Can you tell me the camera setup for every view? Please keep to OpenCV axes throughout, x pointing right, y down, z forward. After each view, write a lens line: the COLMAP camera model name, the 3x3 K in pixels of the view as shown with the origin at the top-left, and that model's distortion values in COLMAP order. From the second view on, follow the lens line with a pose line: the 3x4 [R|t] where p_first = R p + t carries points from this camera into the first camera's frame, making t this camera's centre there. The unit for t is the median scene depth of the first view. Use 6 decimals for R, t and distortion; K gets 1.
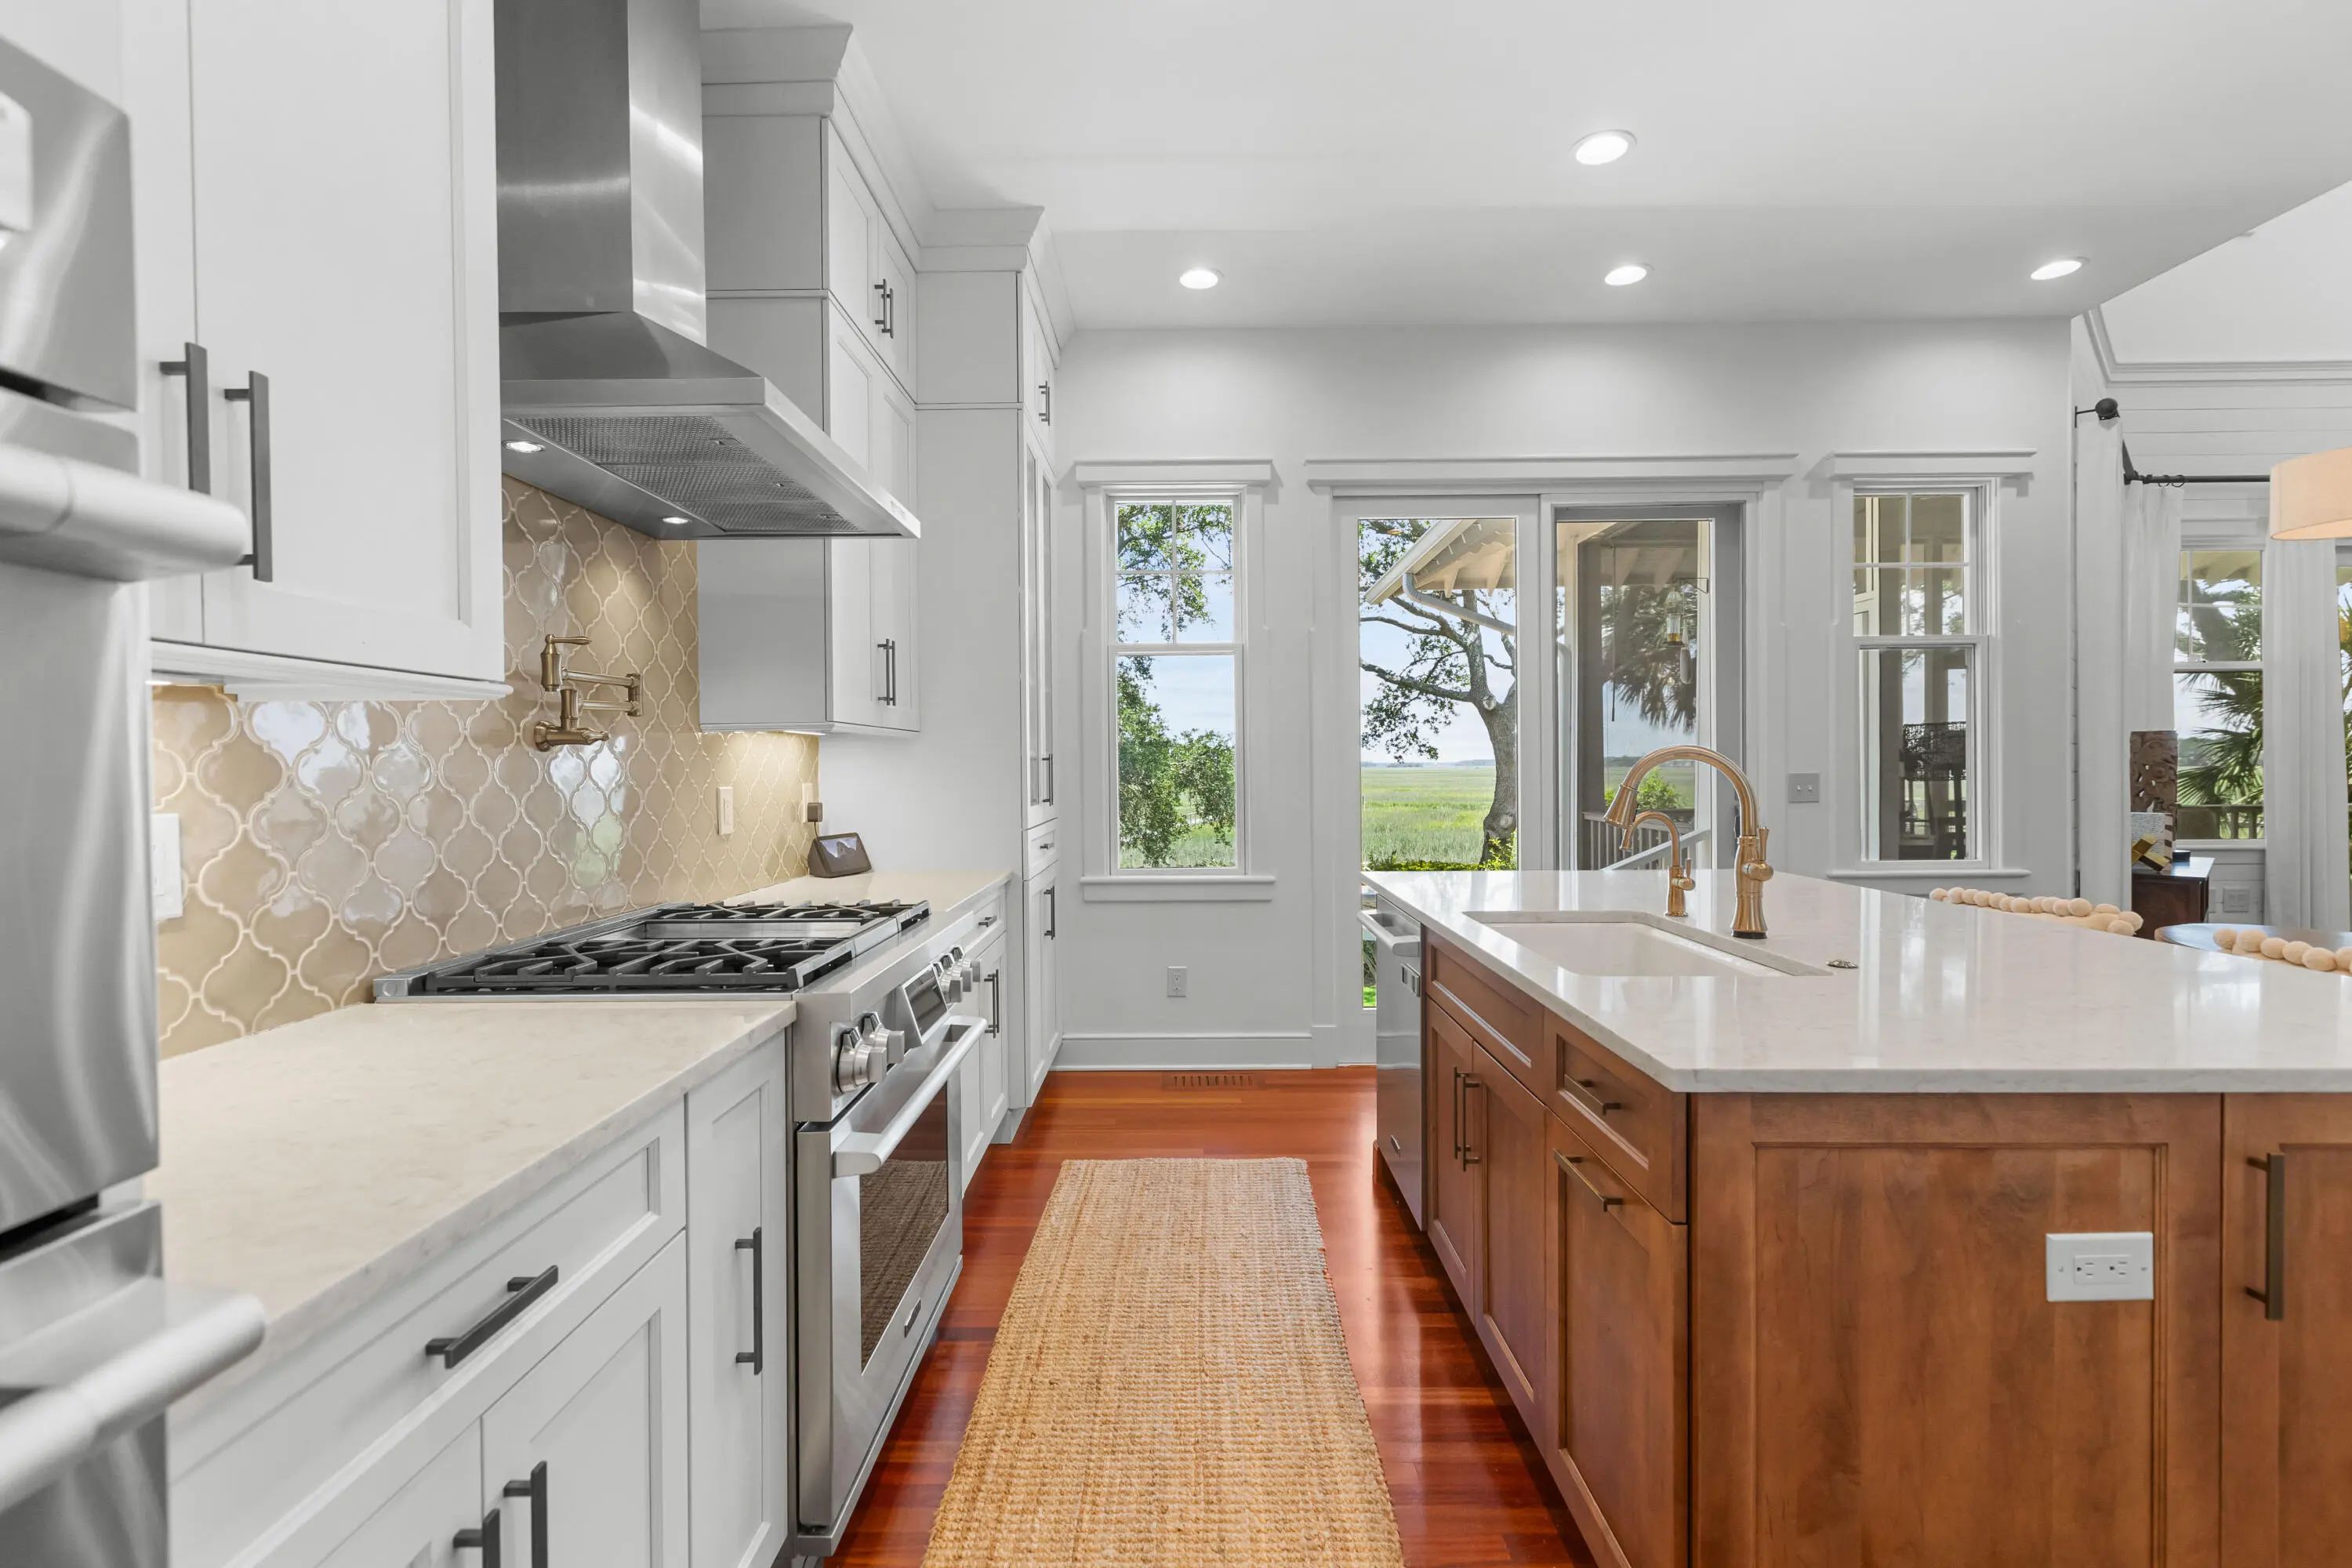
lens RADIAL K [[1072.3, 0, 1189.6], [0, 1072.3, 775.8], [0, 0, 1]] dist [0.004518, -0.000390]
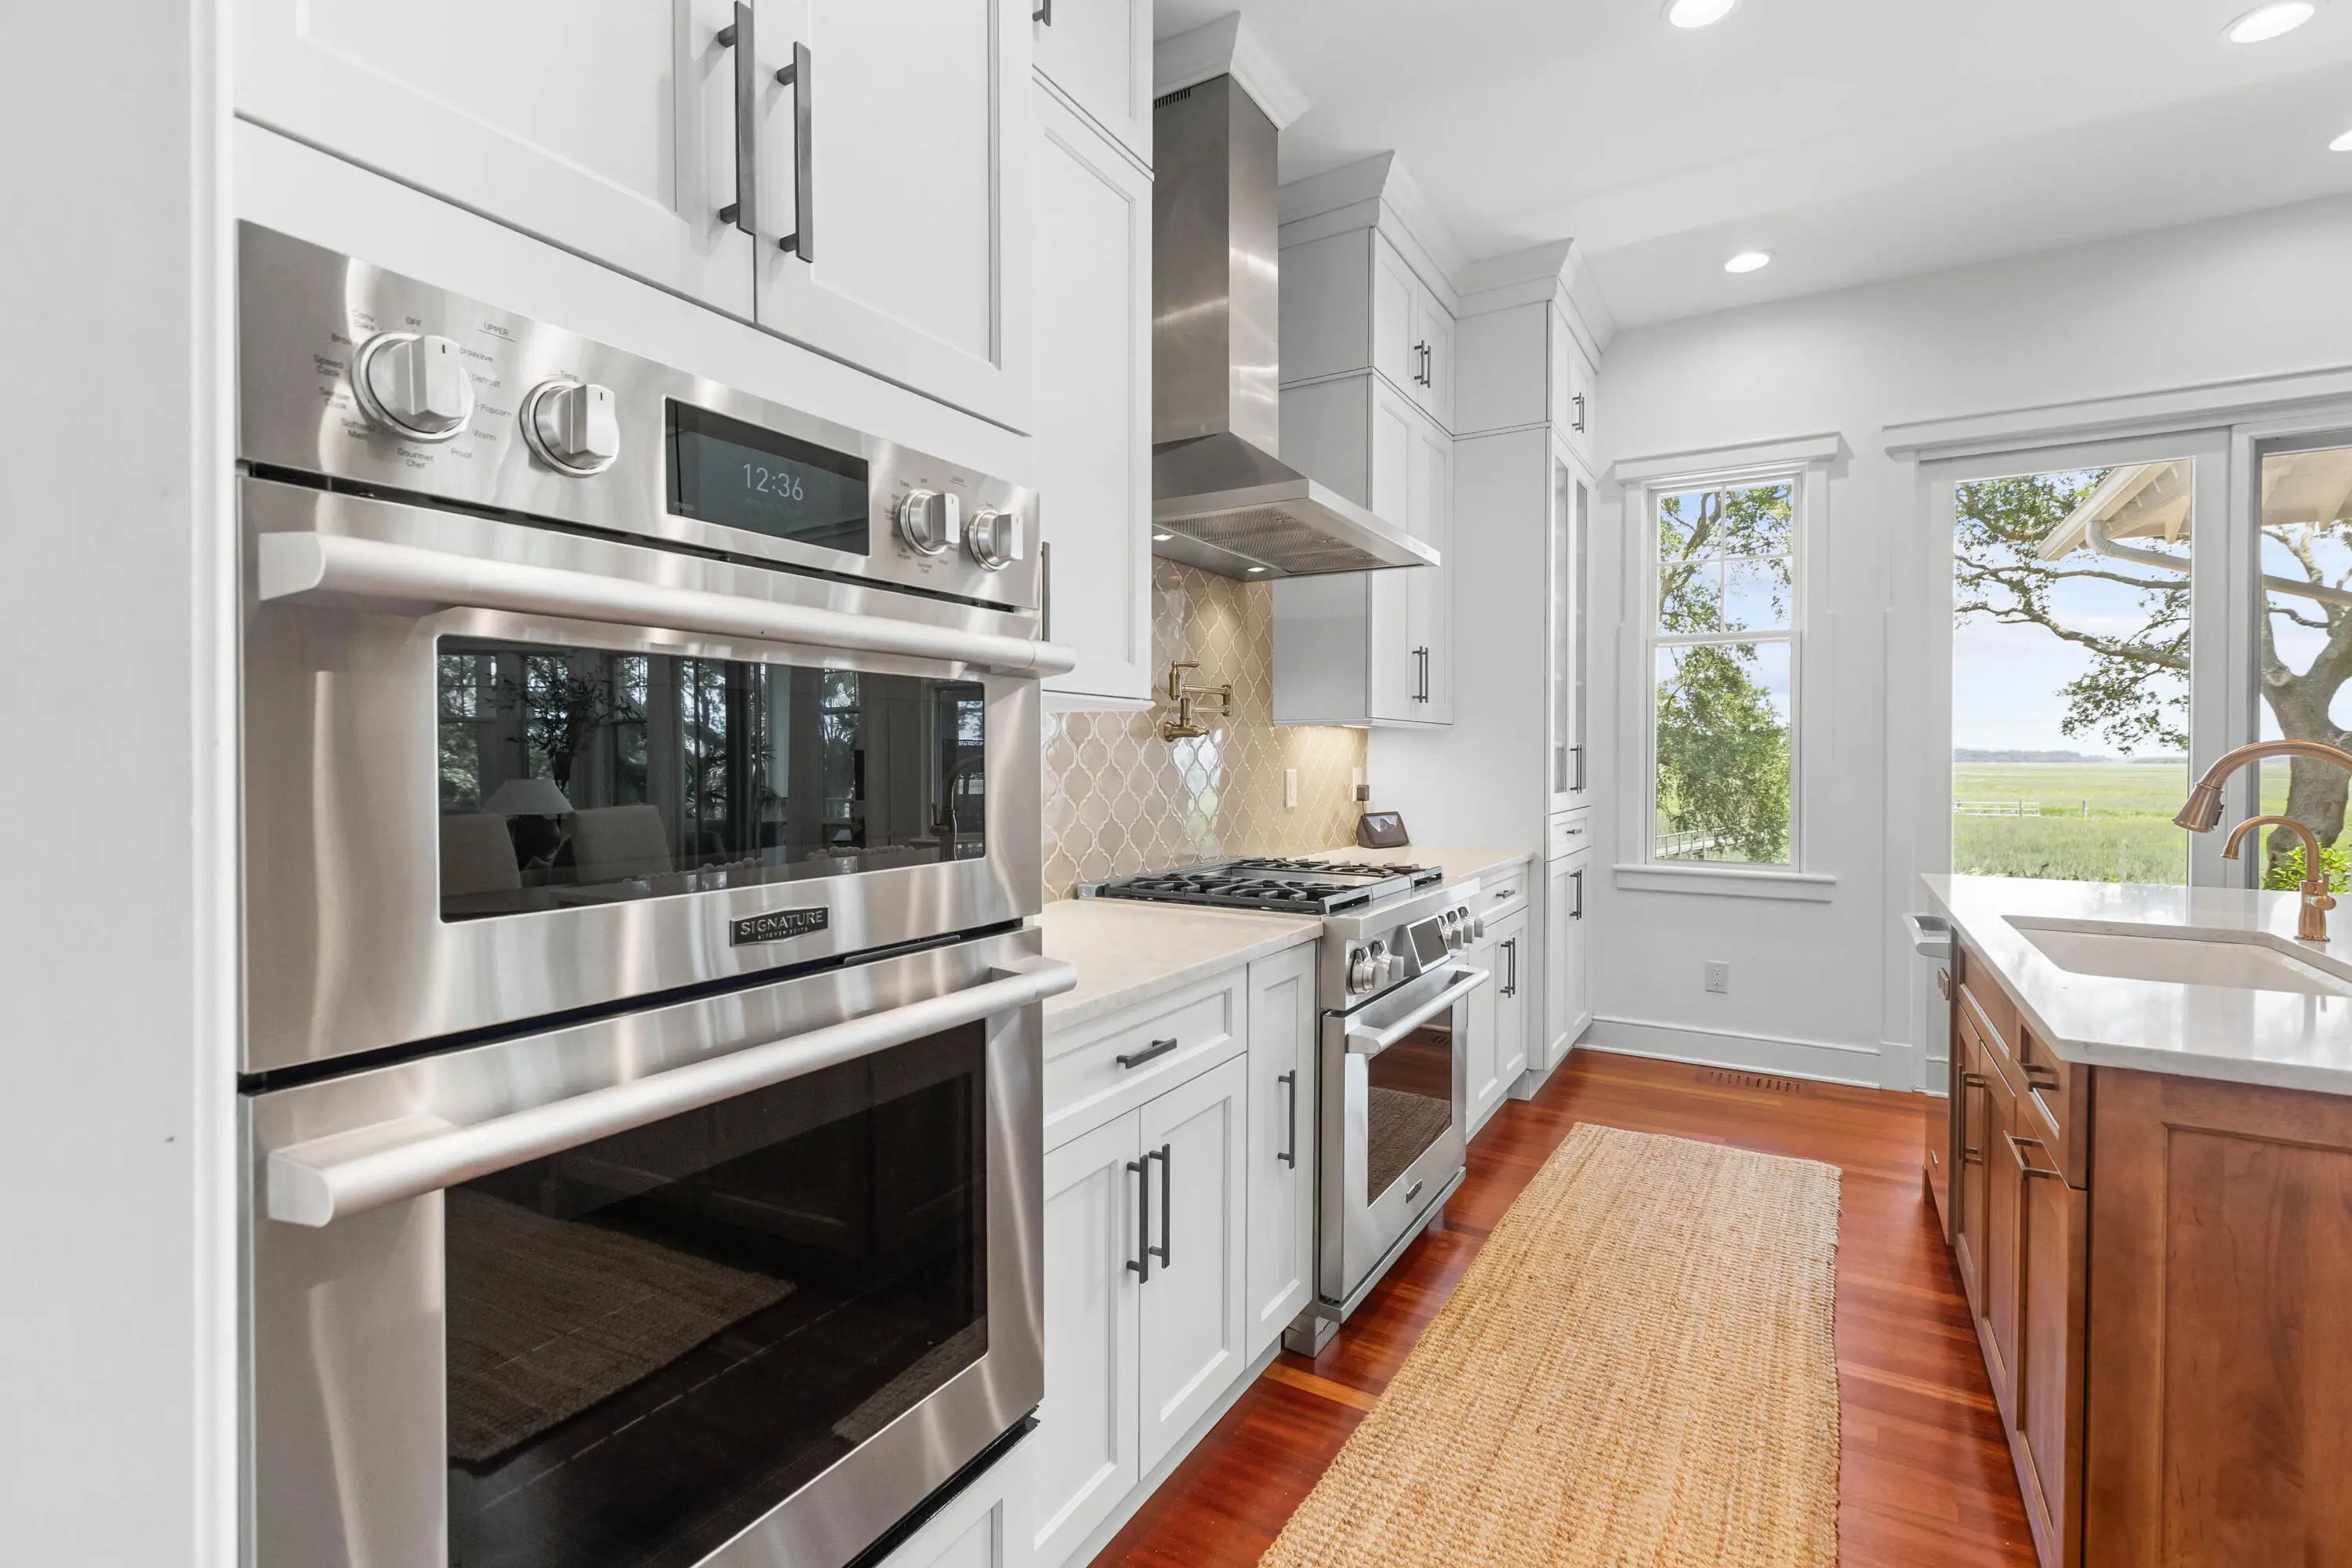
lens RADIAL K [[1072.3, 0, 1182.5], [0, 1072.3, 779.8], [0, 0, 1]] dist [0.004518, -0.000390]
pose [[0.864918, 0.021059, -0.501472, 0.105927], [-0.014176, 0.999746, 0.017533, 0.001751], [0.501714, -0.008056, 0.864996, -0.184535]]
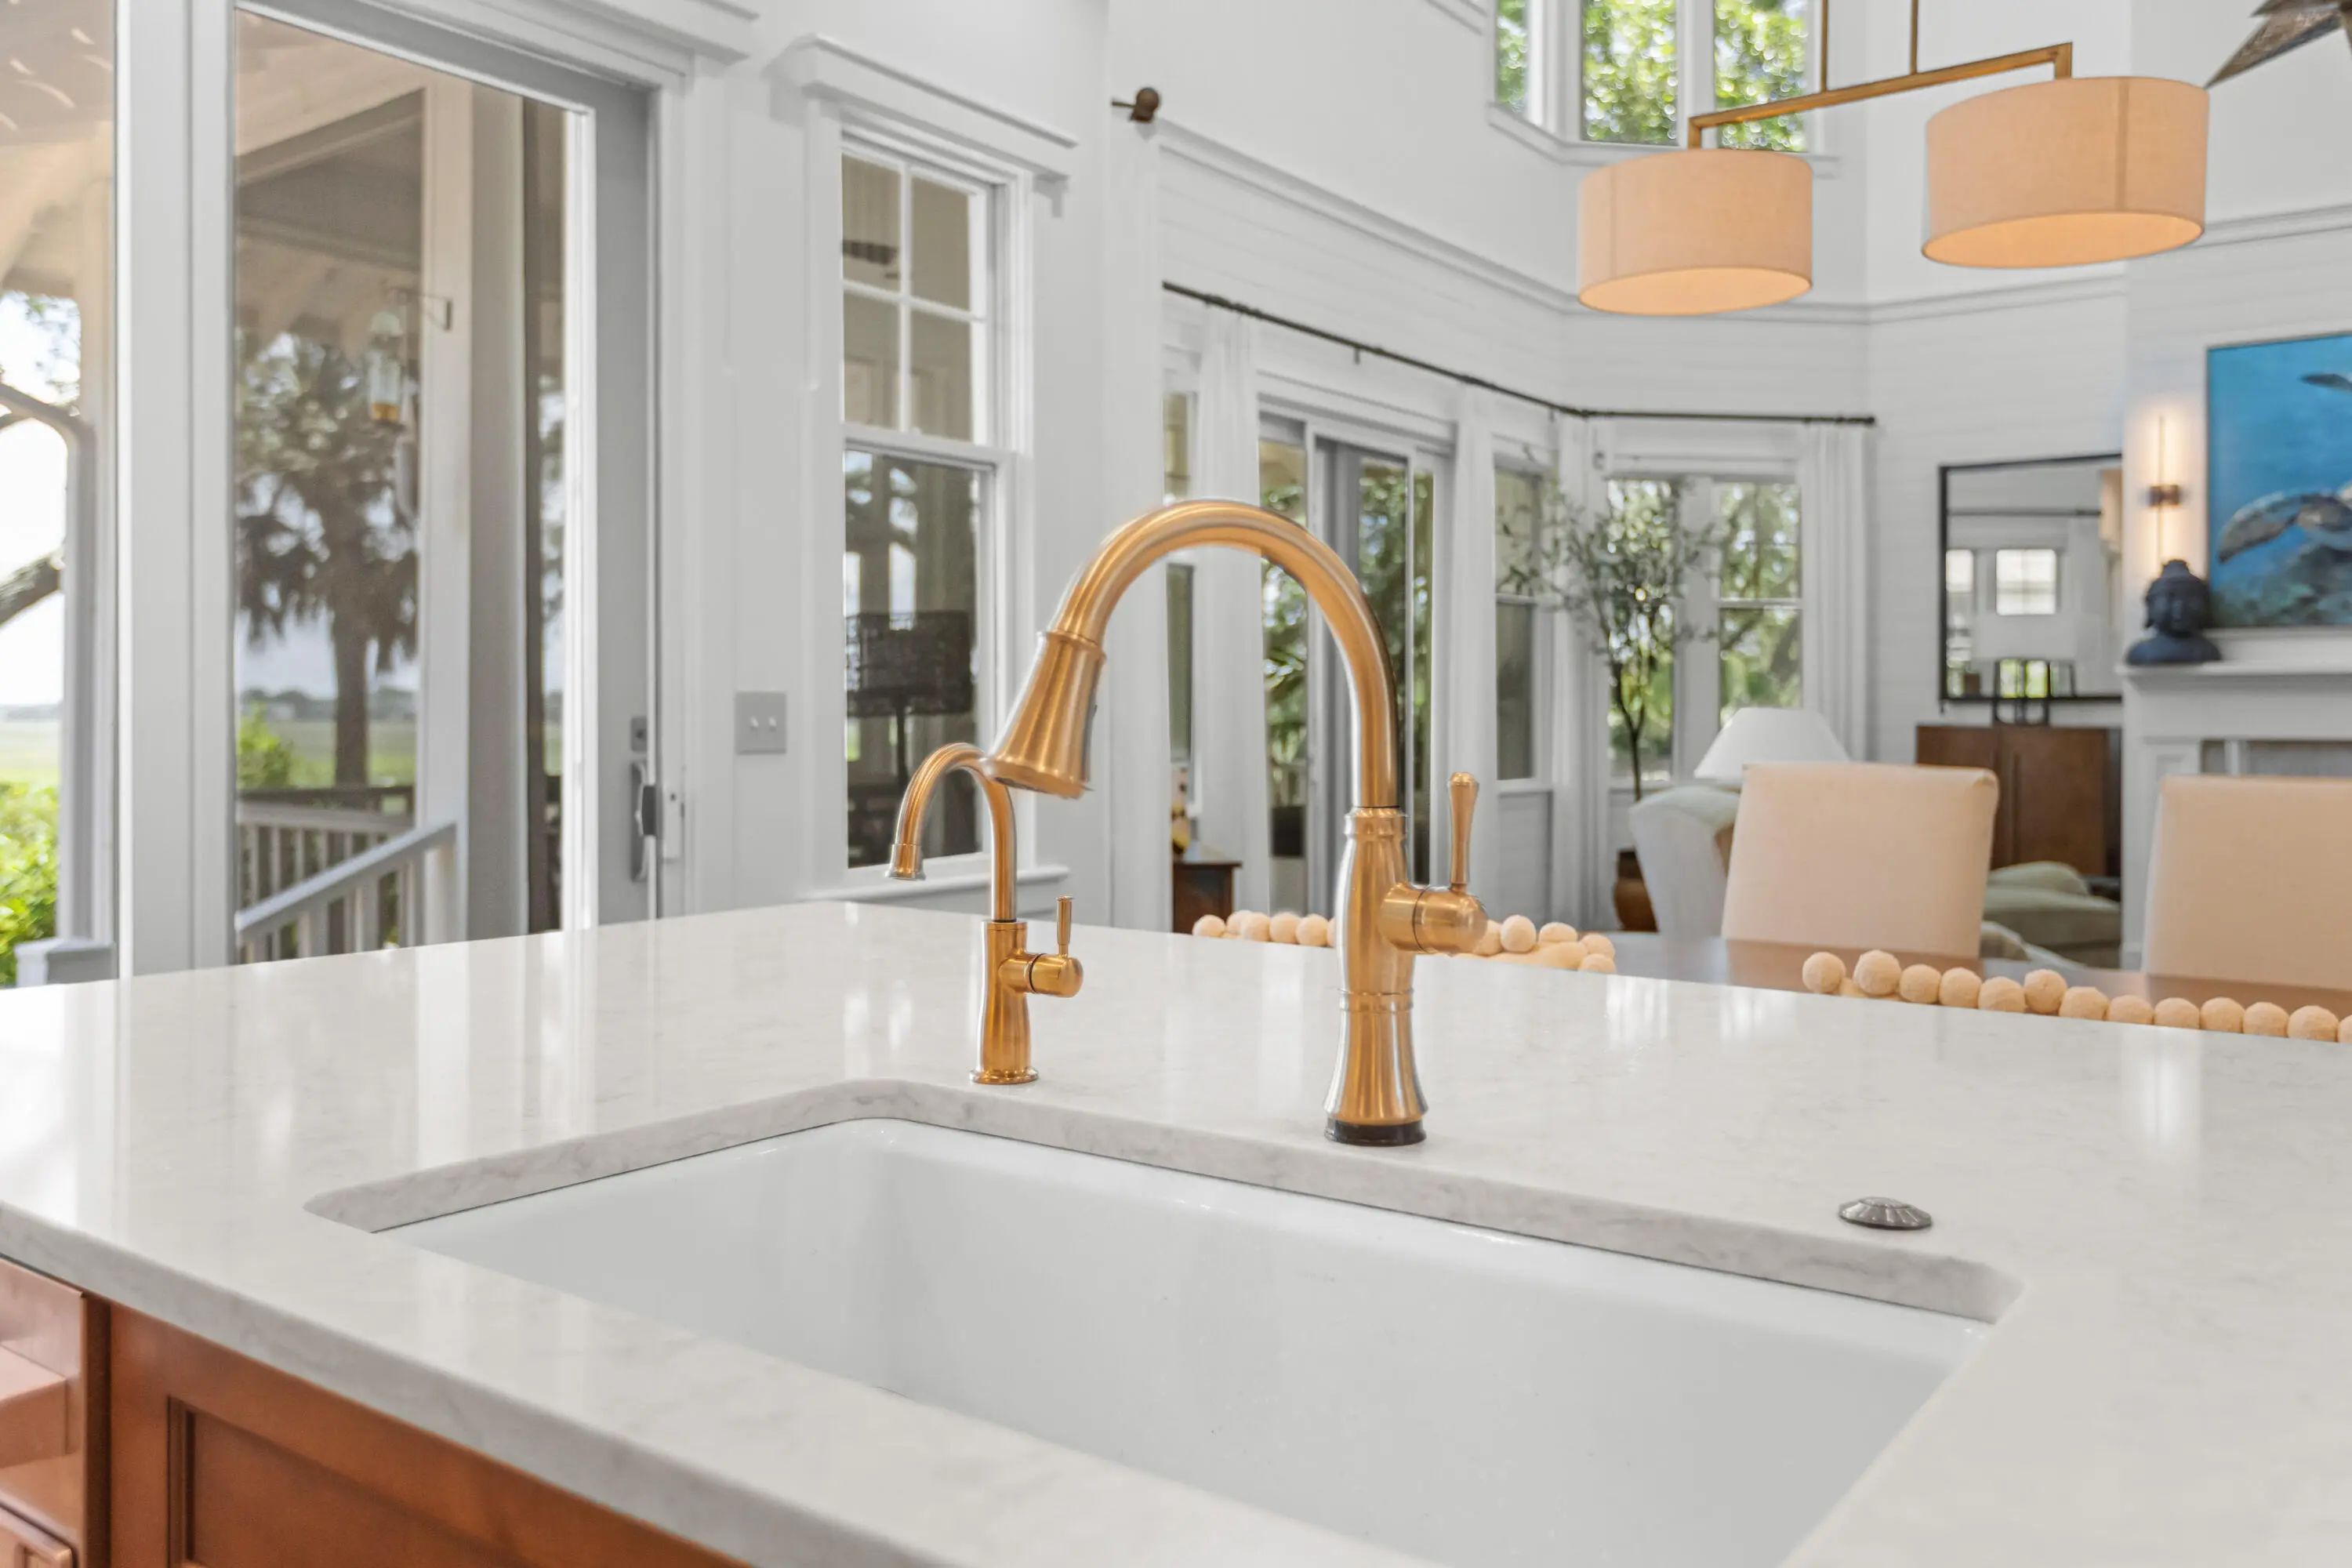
lens RADIAL K [[1793.0, 0, 1132.4], [0, 1793.0, 719.4], [0, 0, 1]] dist [0.012383, -0.006901]
pose [[0.601138, 0.004500, 0.799133, 0.058932], [0.005098, 0.999942, -0.009465, 0.030732], [-0.799129, 0.009764, 0.601080, 0.656525]]
